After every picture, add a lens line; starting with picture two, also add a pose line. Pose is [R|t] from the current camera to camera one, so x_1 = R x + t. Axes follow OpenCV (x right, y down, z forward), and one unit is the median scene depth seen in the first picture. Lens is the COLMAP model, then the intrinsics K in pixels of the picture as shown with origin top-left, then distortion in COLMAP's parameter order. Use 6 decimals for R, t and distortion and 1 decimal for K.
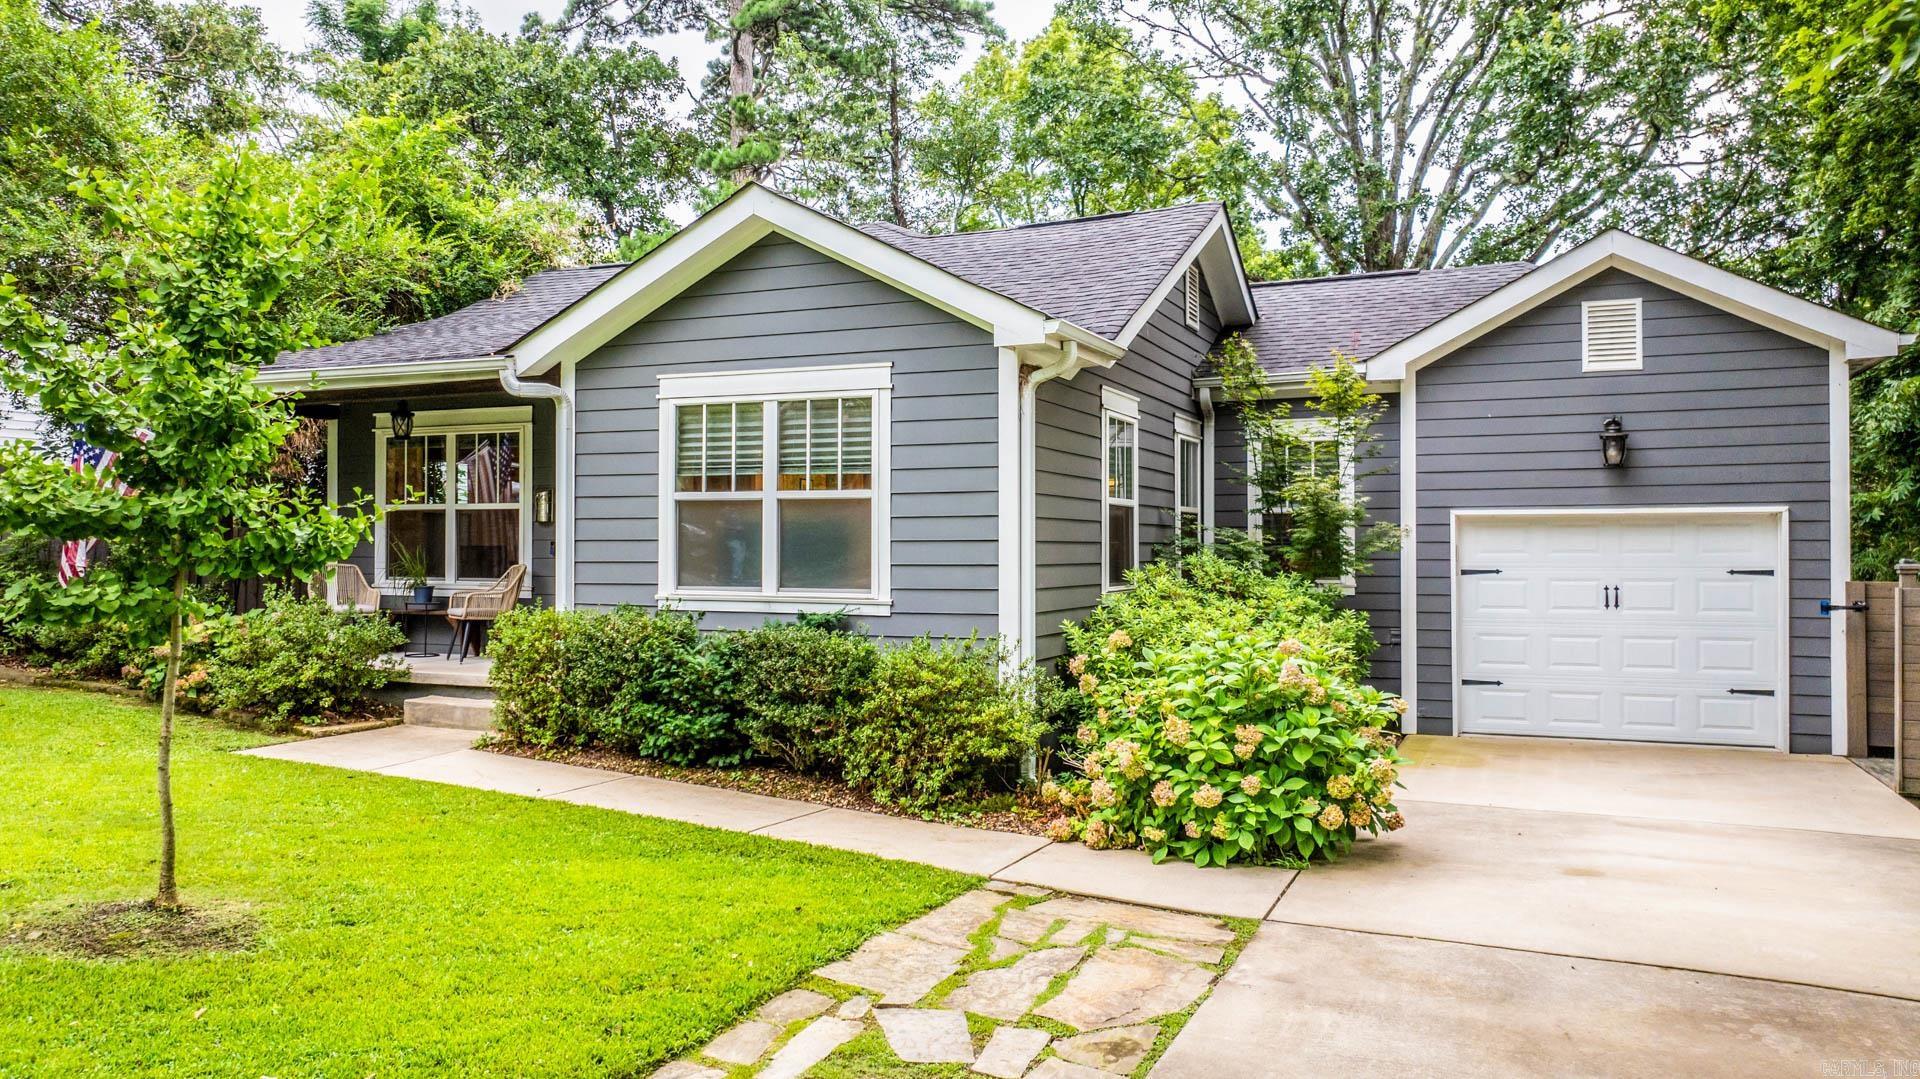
lens RADIAL K [[1355.8, 0, 967.5], [0, 1355.8, 536.6], [0, 0, 1]] dist [-0.035580, 0.023074]
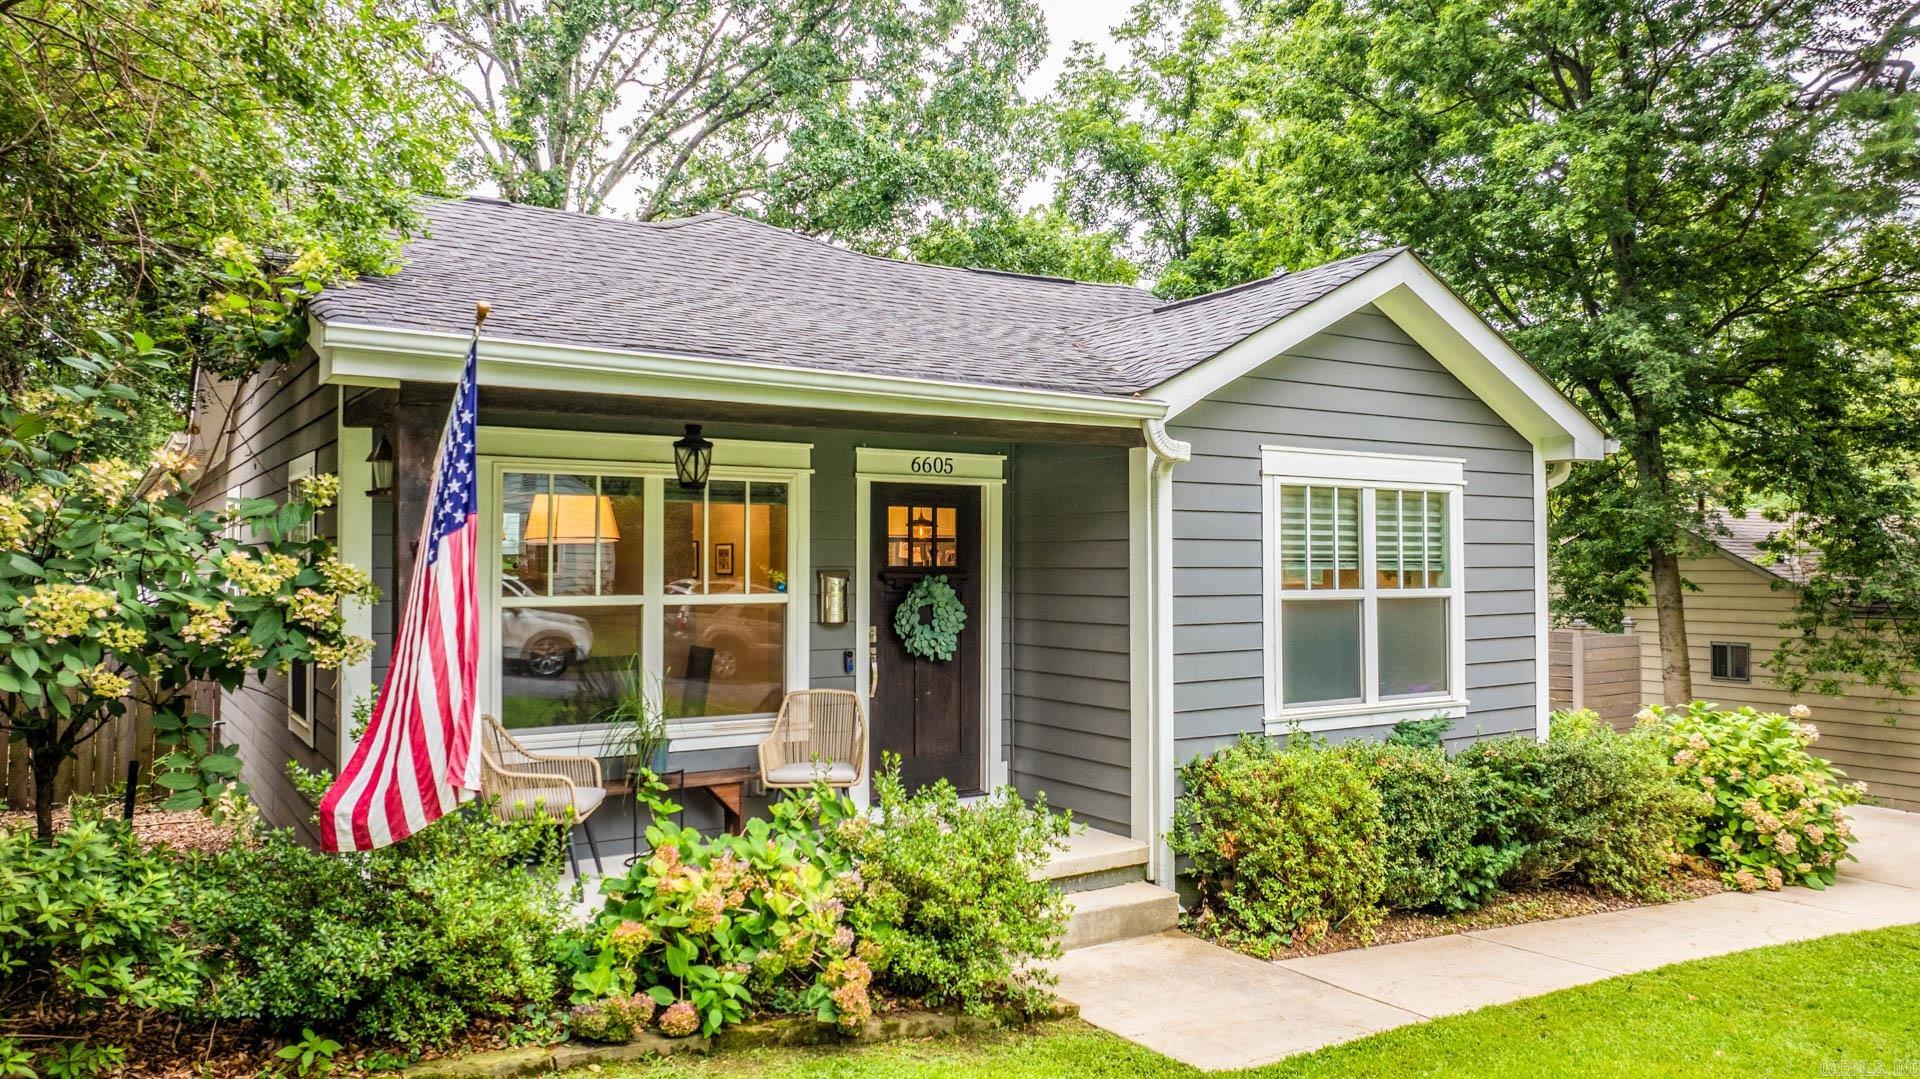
lens RADIAL K [[1355.8, 0, 948.1], [0, 1355.8, 541.5], [0, 0, 1]] dist [-0.035580, 0.023074]
pose [[0.562430, 0.011457, 0.826766, -1.023979], [-0.004341, 0.999931, -0.010904, -0.053370], [-0.826833, 0.002544, 0.562441, 0.718650]]
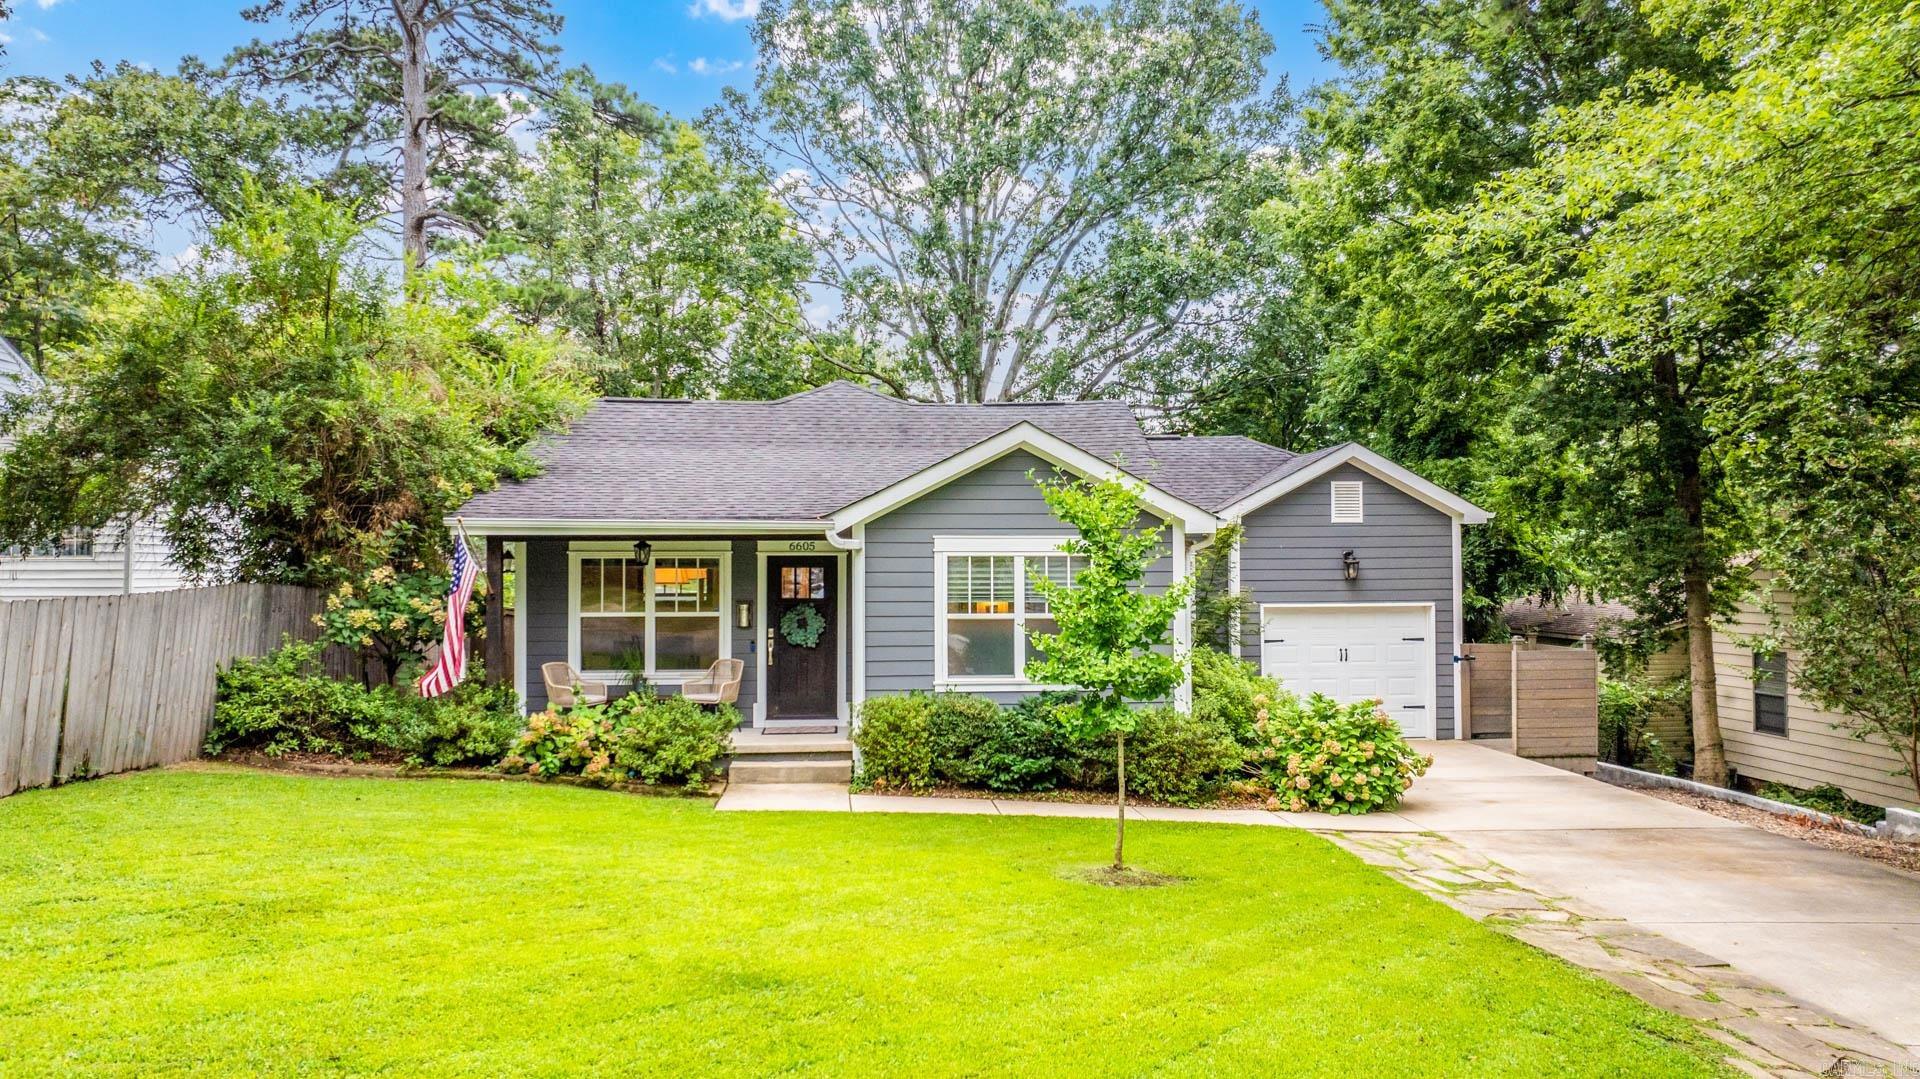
lens RADIAL K [[1355.8, 0, 966.1], [0, 1355.8, 537.4], [0, 0, 1]] dist [-0.035580, 0.023074]
pose [[0.880876, 0.006109, 0.473308, -0.930873], [0.000494, 0.999904, -0.013826, -0.098945], [-0.473347, 0.012412, 0.880788, -0.349515]]
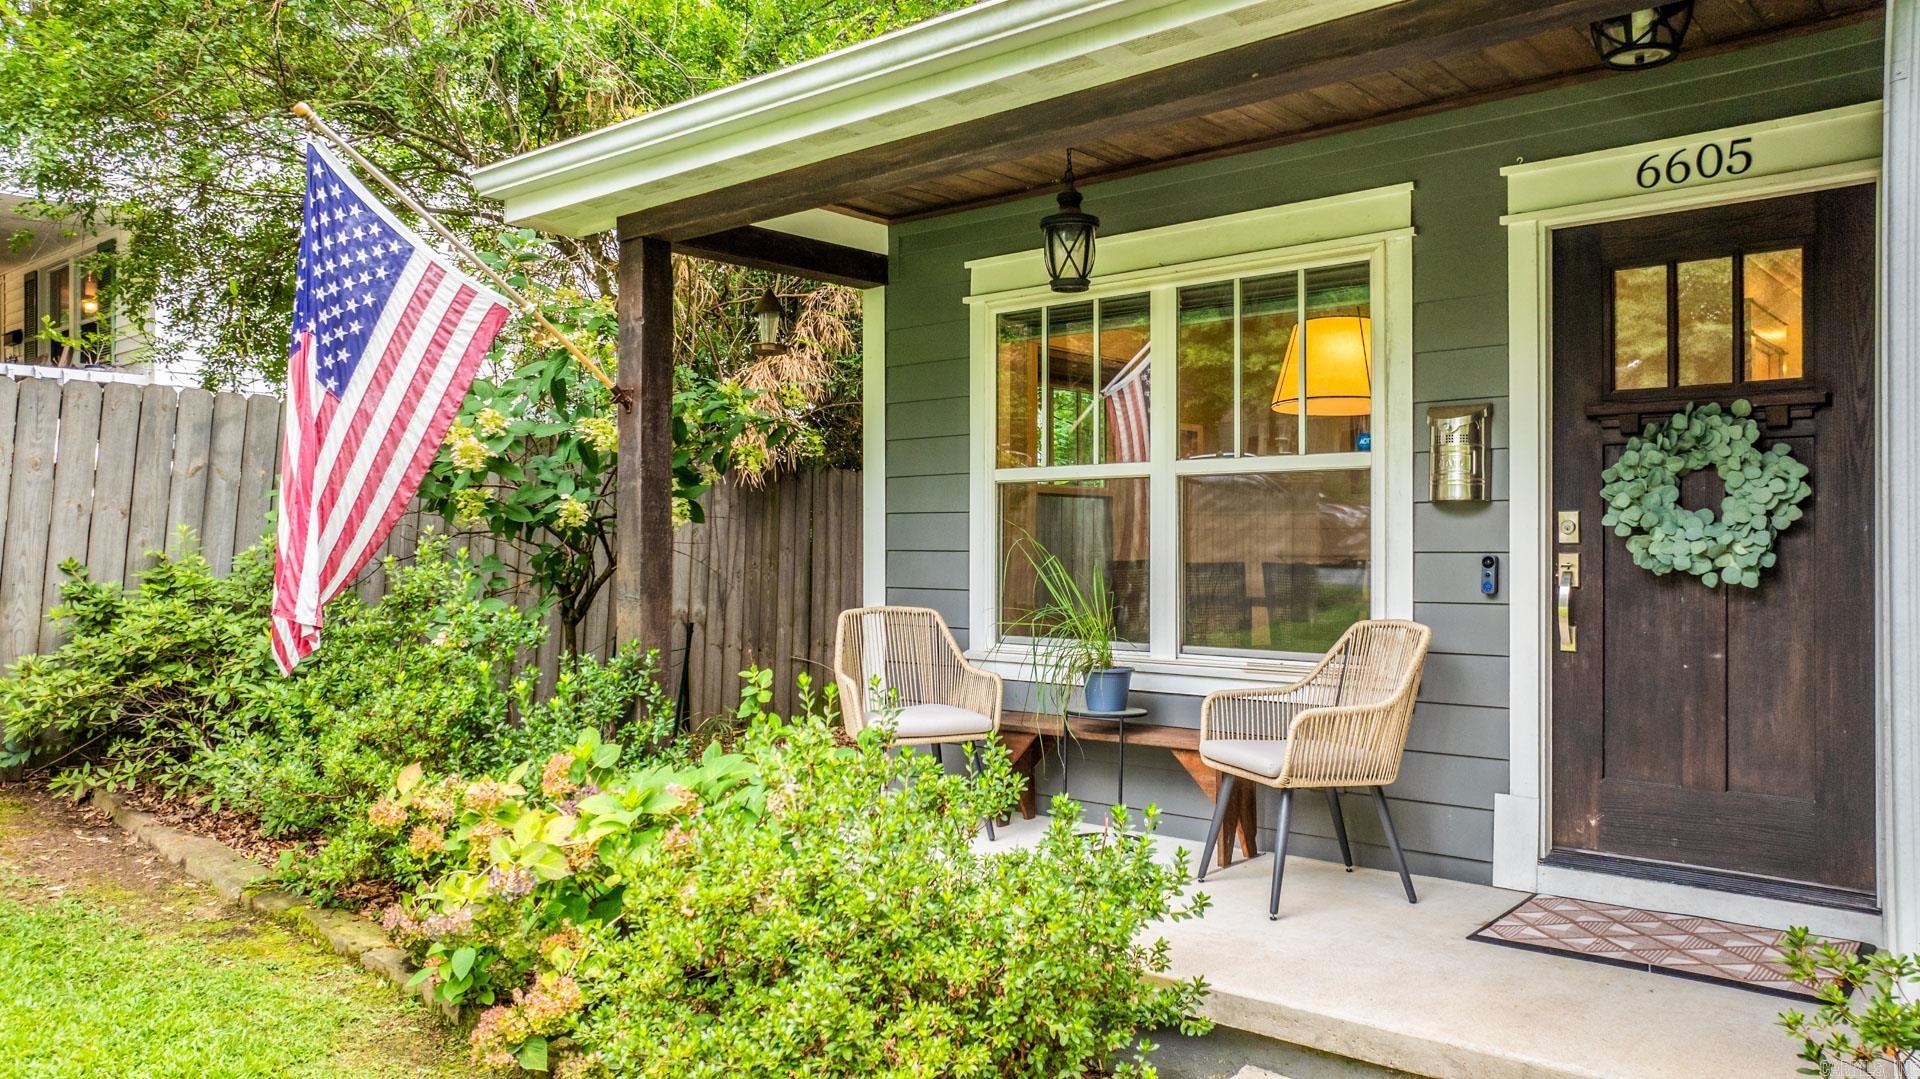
lens RADIAL K [[1355.8, 0, 958.7], [0, 1355.8, 535.6], [0, 0, 1]] dist [-0.035580, 0.023074]
pose [[0.949265, -0.001816, -0.314472, -0.402837], [0.001368, 0.999998, -0.001645, -0.001540], [0.314474, 0.001132, 0.949265, 0.766317]]
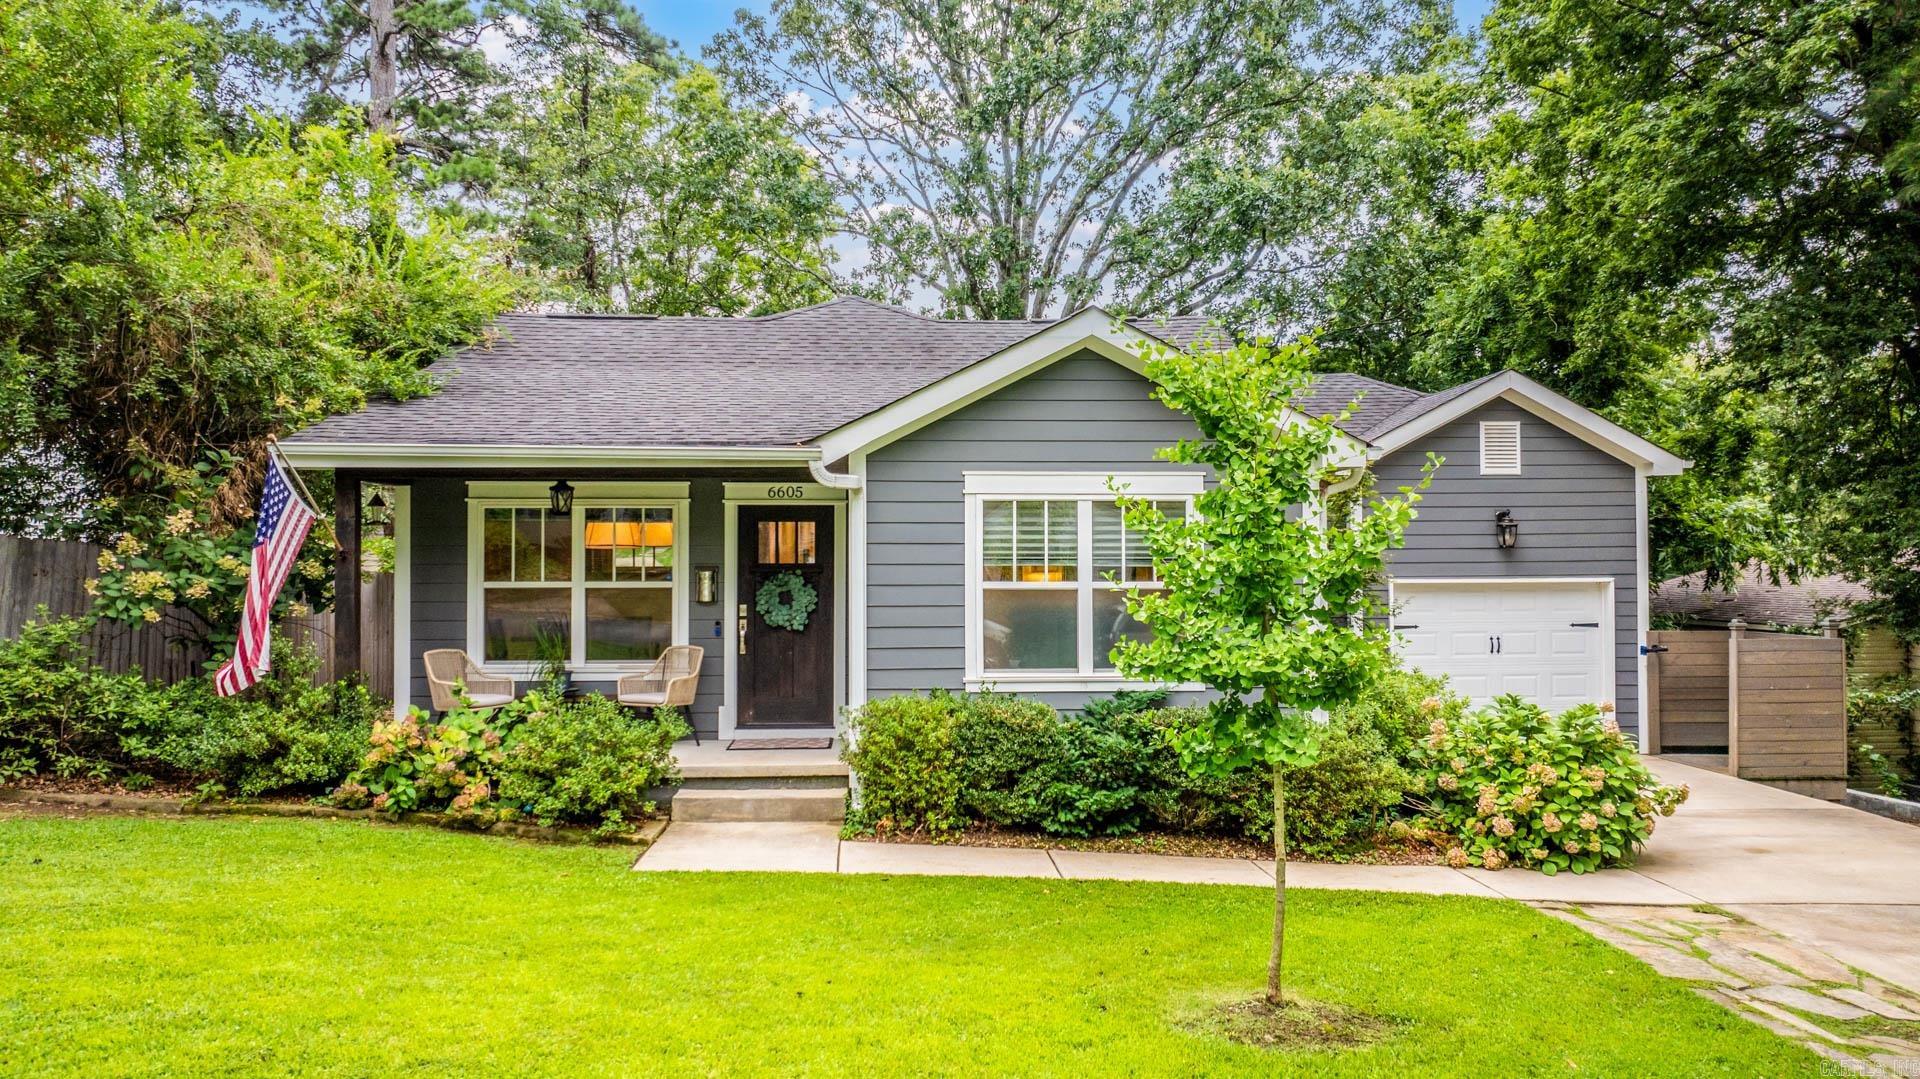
lens RADIAL K [[1355.8, 0, 963.8], [0, 1355.8, 532.6], [0, 0, 1]] dist [-0.035580, 0.023074]
pose [[0.896434, 0.006318, 0.443133, -0.717125], [0.000550, 0.999882, -0.015369, -0.055996], [-0.443177, 0.014021, 0.896324, 0.047603]]
